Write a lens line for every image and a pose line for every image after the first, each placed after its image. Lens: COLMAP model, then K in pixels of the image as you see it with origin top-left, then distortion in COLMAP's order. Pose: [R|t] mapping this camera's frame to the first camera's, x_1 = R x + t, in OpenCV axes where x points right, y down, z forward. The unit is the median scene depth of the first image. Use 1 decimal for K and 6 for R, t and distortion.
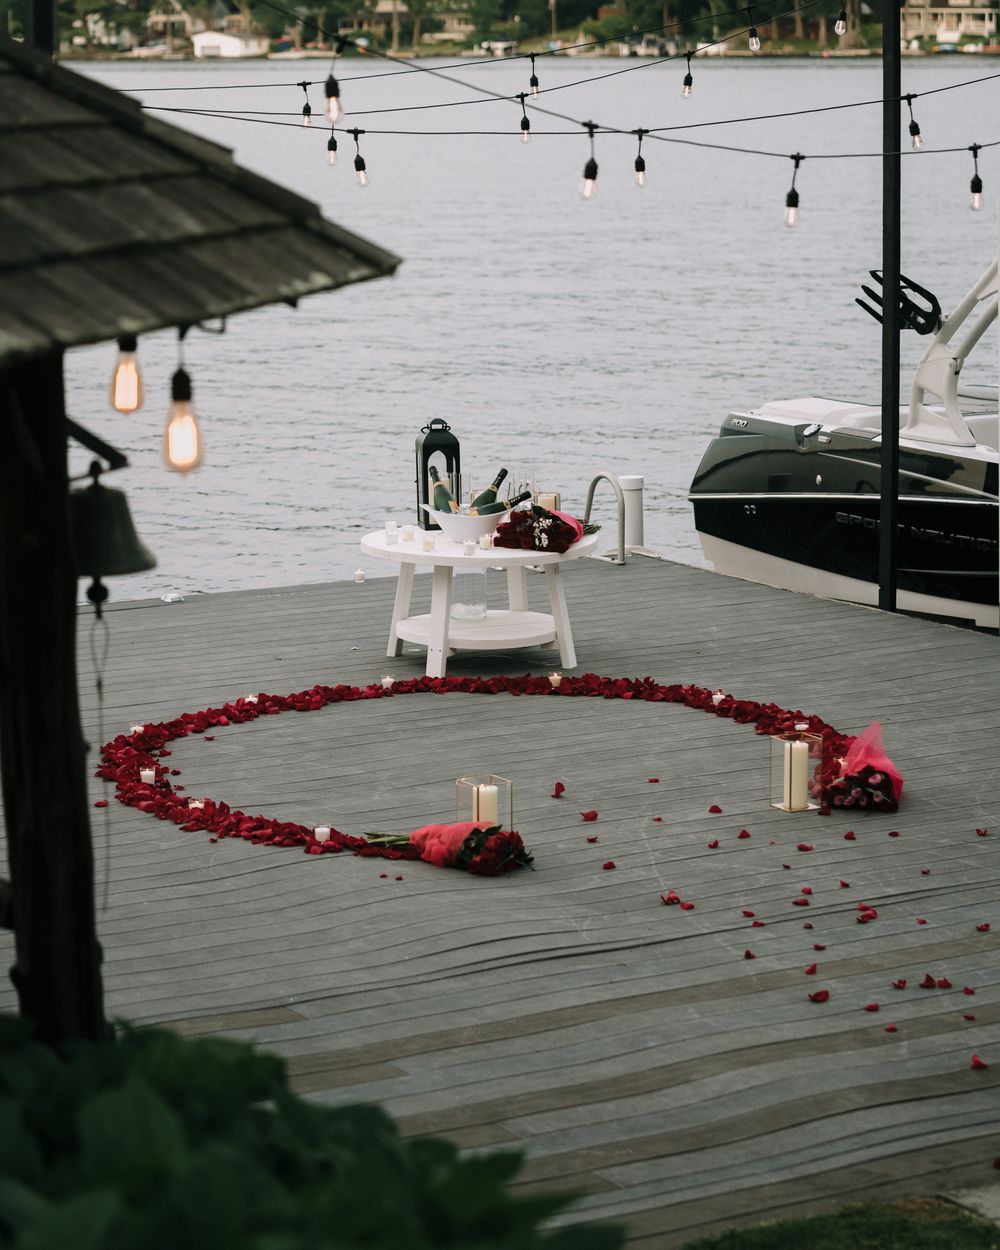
lens RADIAL K [[3395.5, 0, 503.9], [0, 3395.5, 623.0], [0, 0, 1]] dist [0.012901, 0.000000]
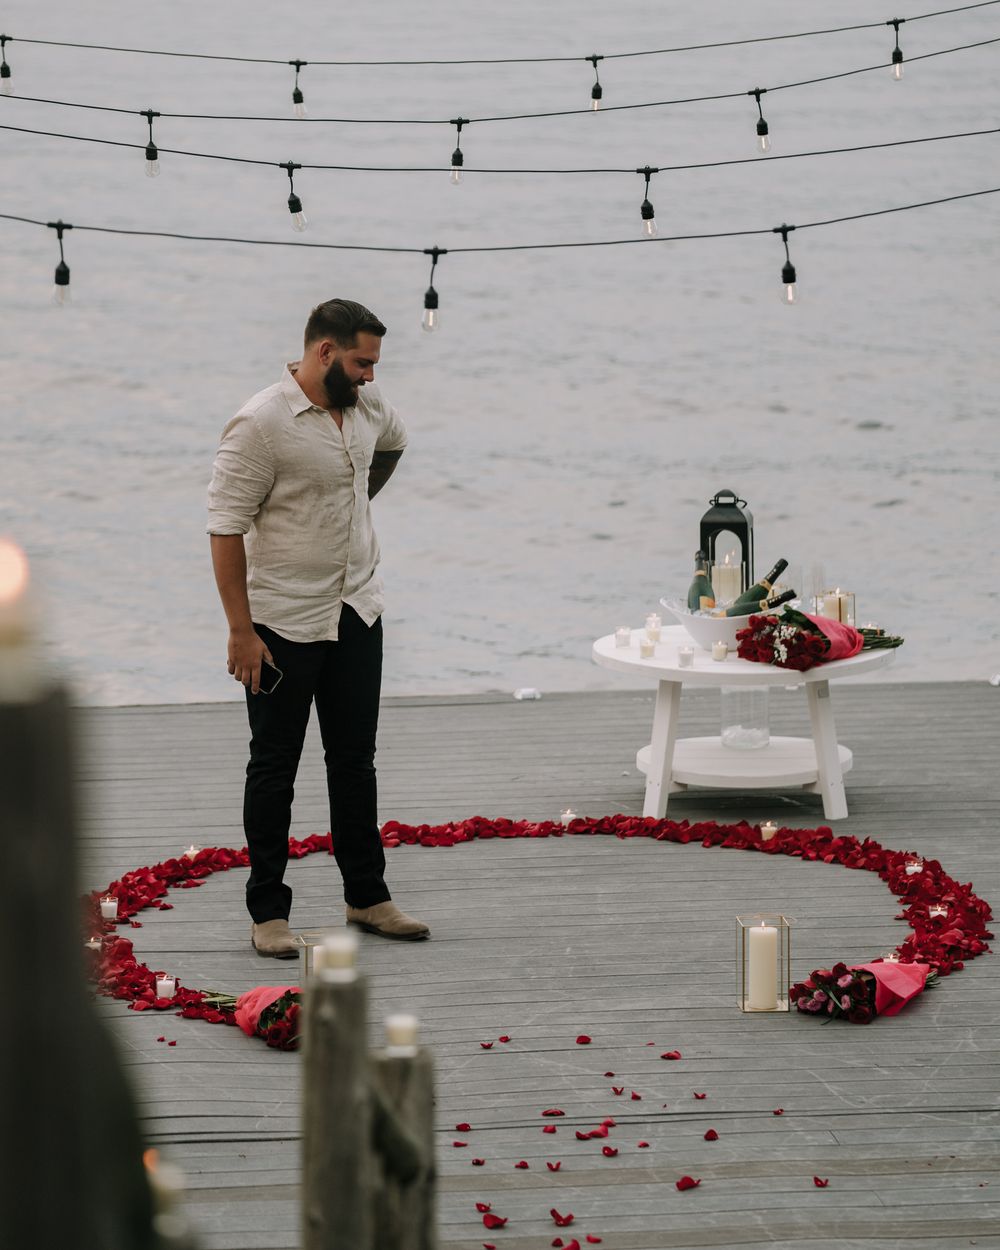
lens RADIAL K [[5535.3, 0, 490.3], [0, 5535.3, 627.3], [0, 0, 1]] dist [0.809120, 0.000000]
pose [[0.923207, 0.058950, -0.379756, 0.445256], [-0.062130, 0.998061, 0.003890, -0.031844], [0.379248, 0.020002, 0.925079, -0.220573]]
